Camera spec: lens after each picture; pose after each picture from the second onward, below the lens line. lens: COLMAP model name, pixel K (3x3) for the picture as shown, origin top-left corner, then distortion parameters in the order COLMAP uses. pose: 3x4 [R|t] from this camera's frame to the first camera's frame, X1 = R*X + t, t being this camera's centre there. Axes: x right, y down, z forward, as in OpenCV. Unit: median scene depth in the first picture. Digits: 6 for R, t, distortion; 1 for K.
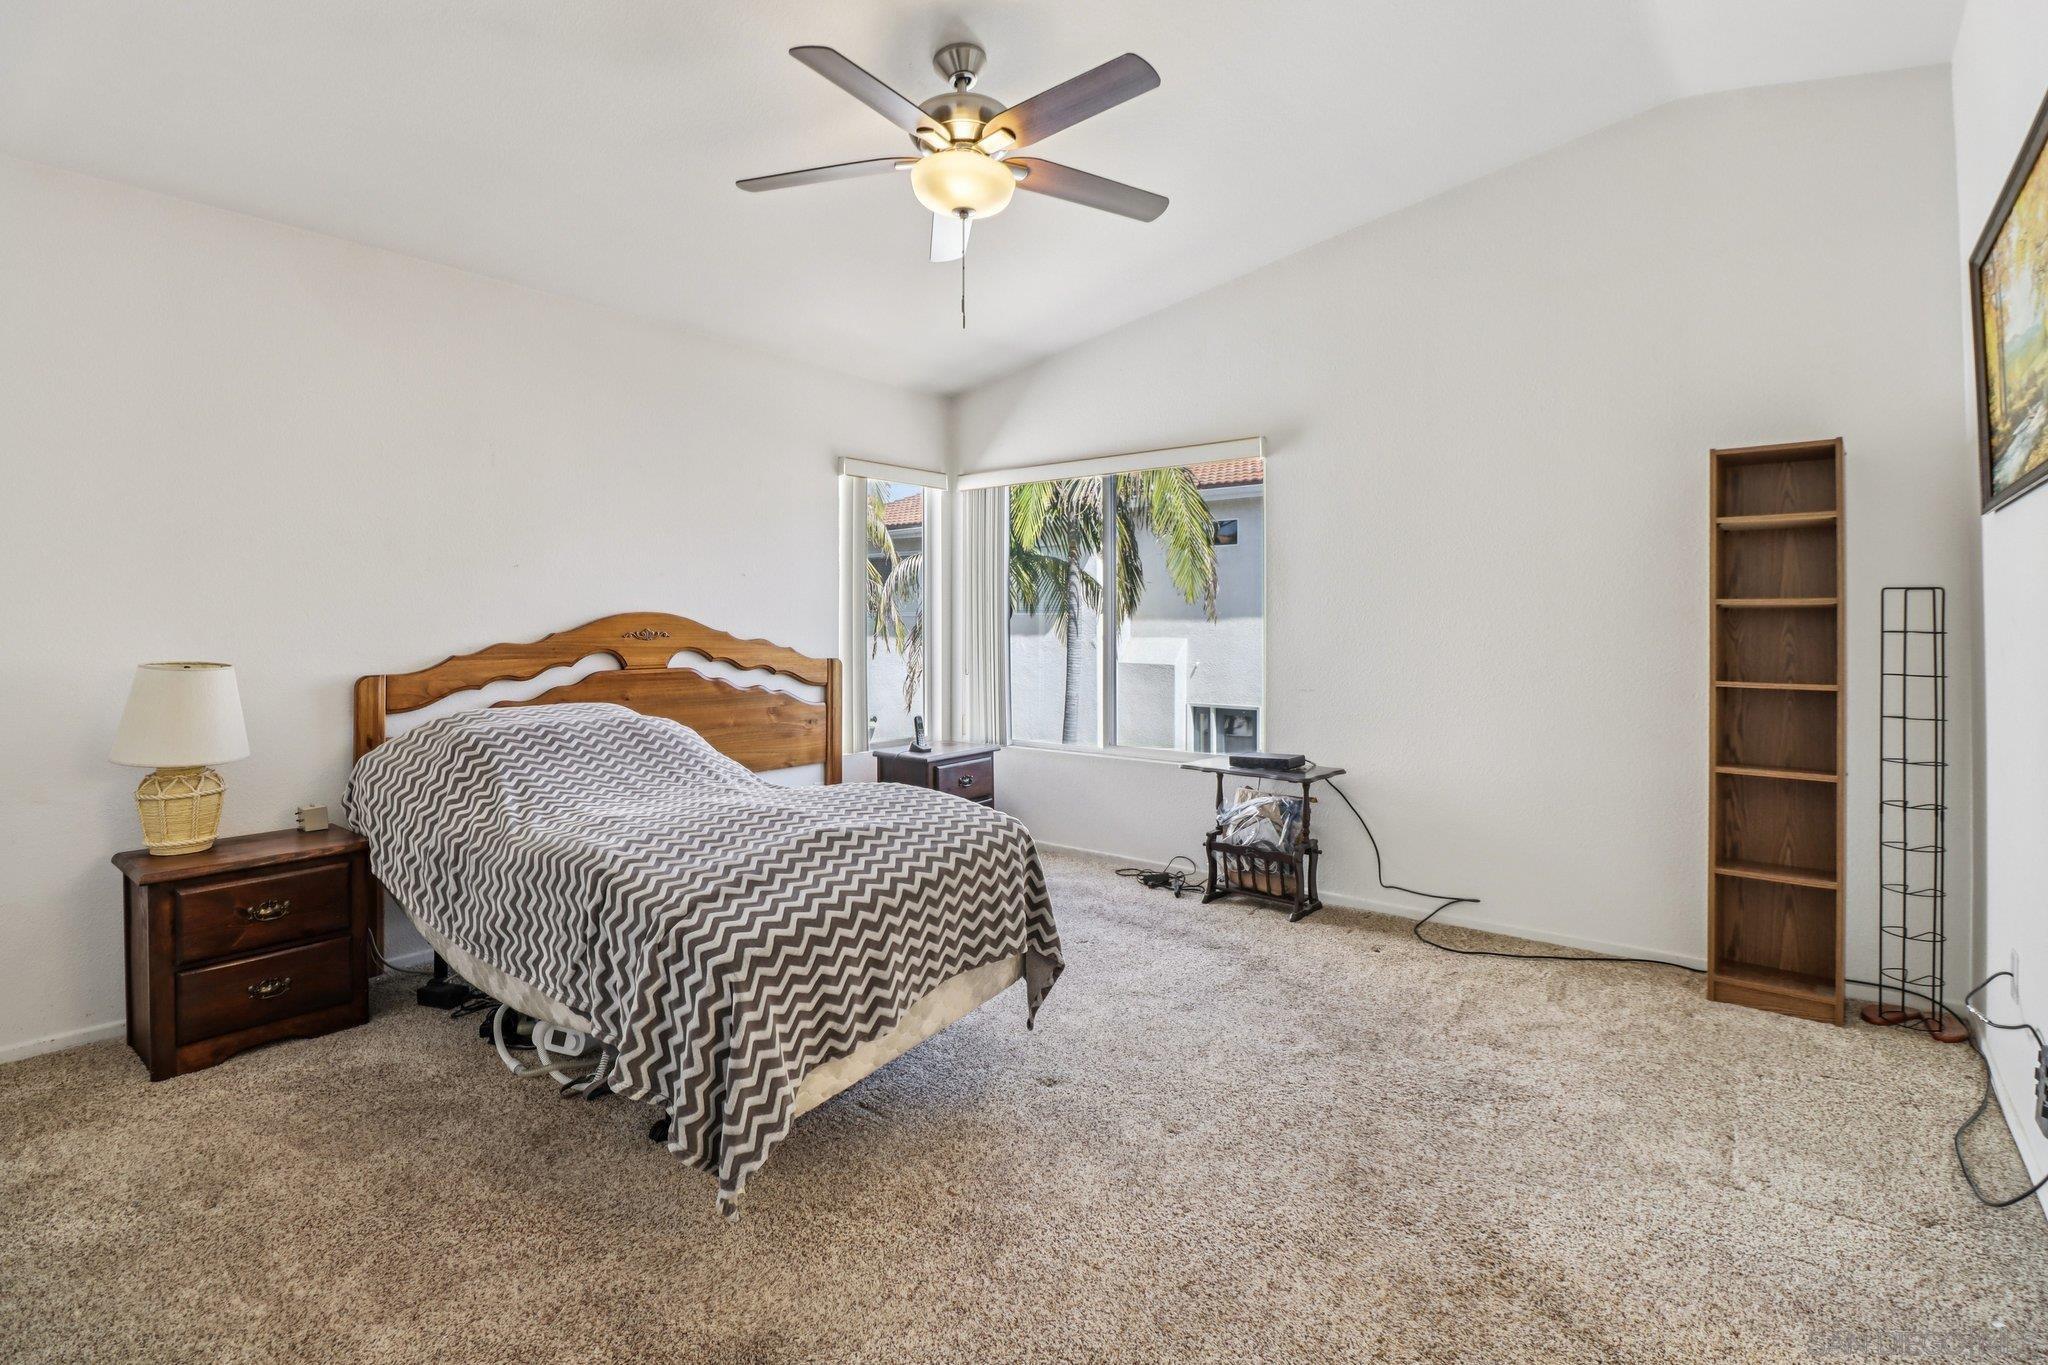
lens RADIAL K [[974.1, 0, 1028.4], [0, 974.1, 608.0], [0, 0, 1]] dist [0.003206, -0.013128]
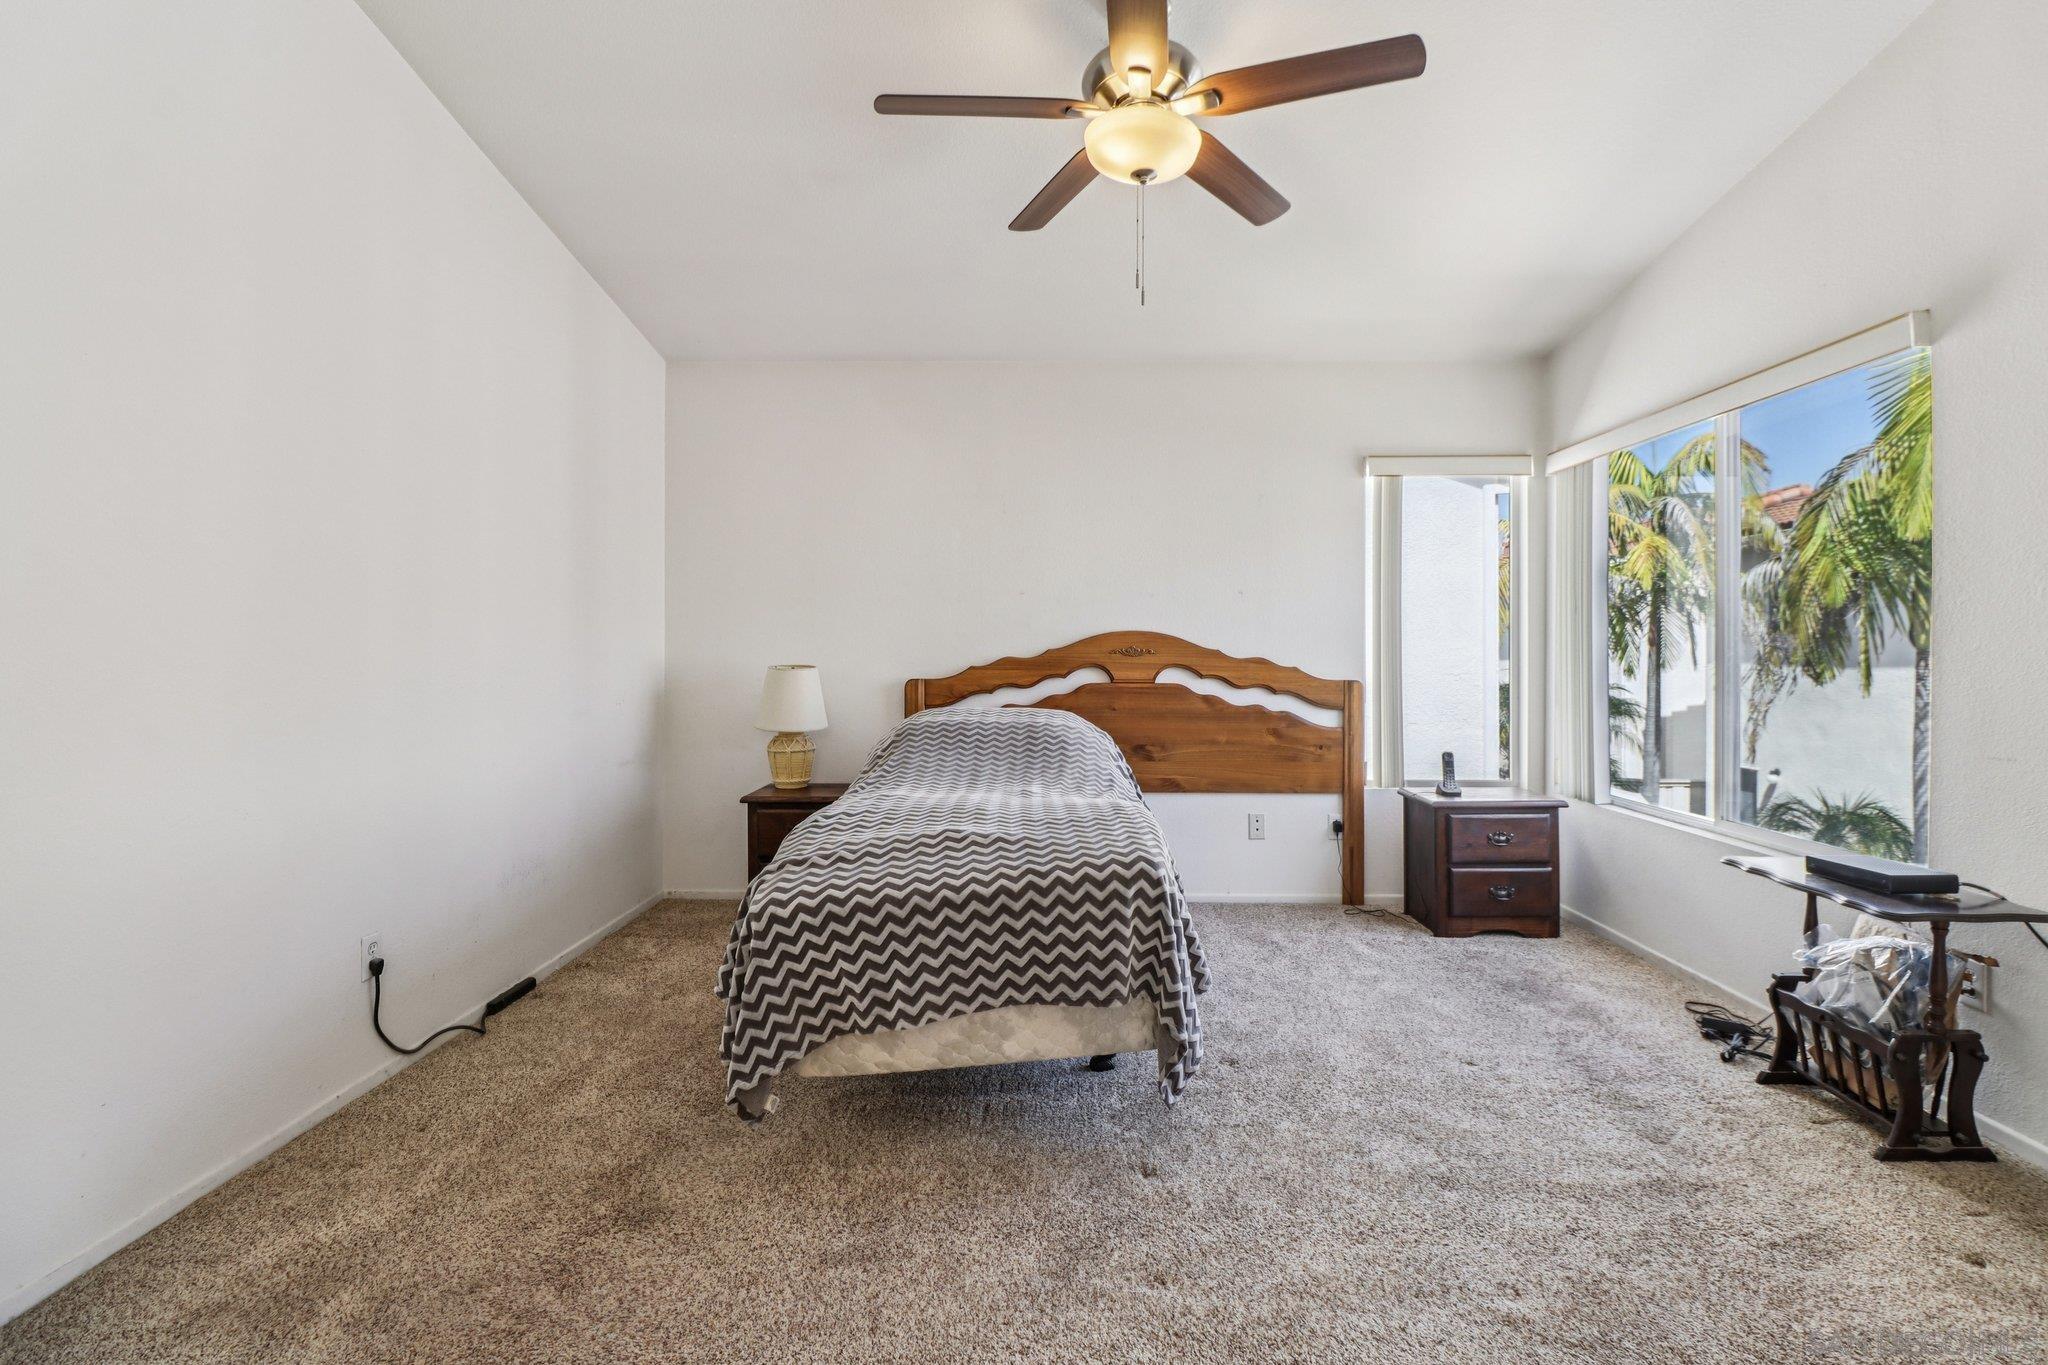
lens RADIAL K [[961.3, 0, 1029.2], [0, 961.3, 644.6], [0, 0, 1]] dist [-0.000703, -0.013969]
pose [[0.599718, -0.002649, -0.800207, 0.399739], [0.009672, 0.999945, 0.003939, 0.014549], [0.800153, -0.010102, 0.599711, 0.265377]]
